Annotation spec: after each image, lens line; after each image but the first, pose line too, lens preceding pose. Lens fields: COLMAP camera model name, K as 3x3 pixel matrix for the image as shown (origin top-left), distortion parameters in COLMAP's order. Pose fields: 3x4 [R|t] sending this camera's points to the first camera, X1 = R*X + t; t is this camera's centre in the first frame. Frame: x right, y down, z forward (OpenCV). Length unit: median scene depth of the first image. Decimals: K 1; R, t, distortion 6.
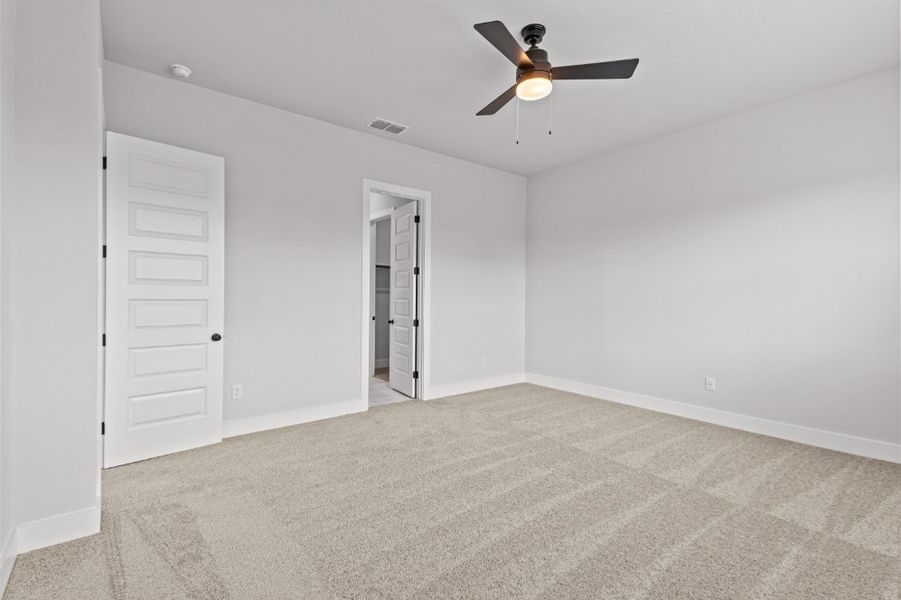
lens RADIAL K [[413.0, 0, 452.3], [0, 413.0, 298.0], [0, 0, 1]] dist [0.043096, -0.022231]
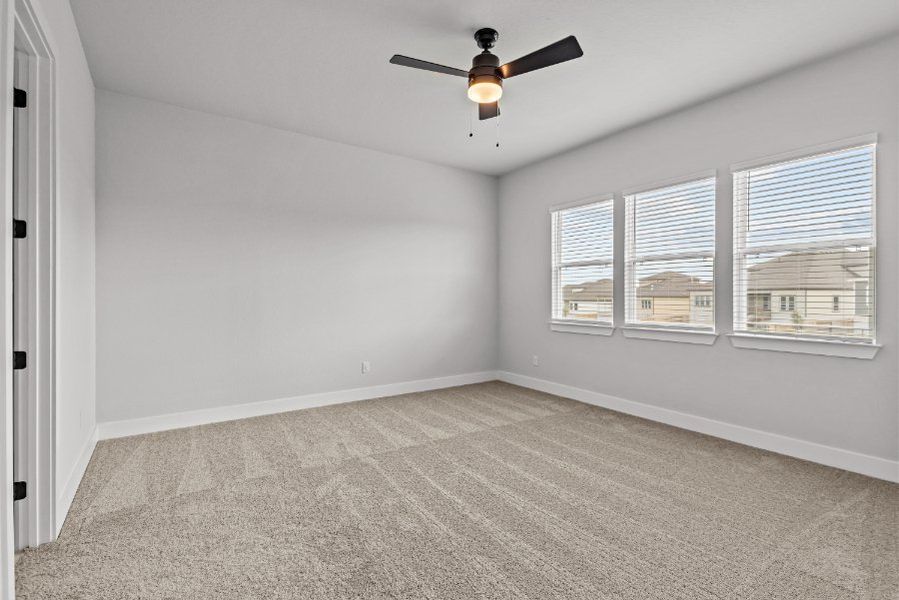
lens RADIAL K [[412.1, 0, 451.3], [0, 412.1, 298.0], [0, 0, 1]] dist [0.043096, -0.022231]
pose [[0.065927, -0.006916, 0.997801, -0.678004], [-0.002310, 0.999972, 0.007084, -0.004204], [-0.997822, -0.002772, 0.065909, 0.825692]]
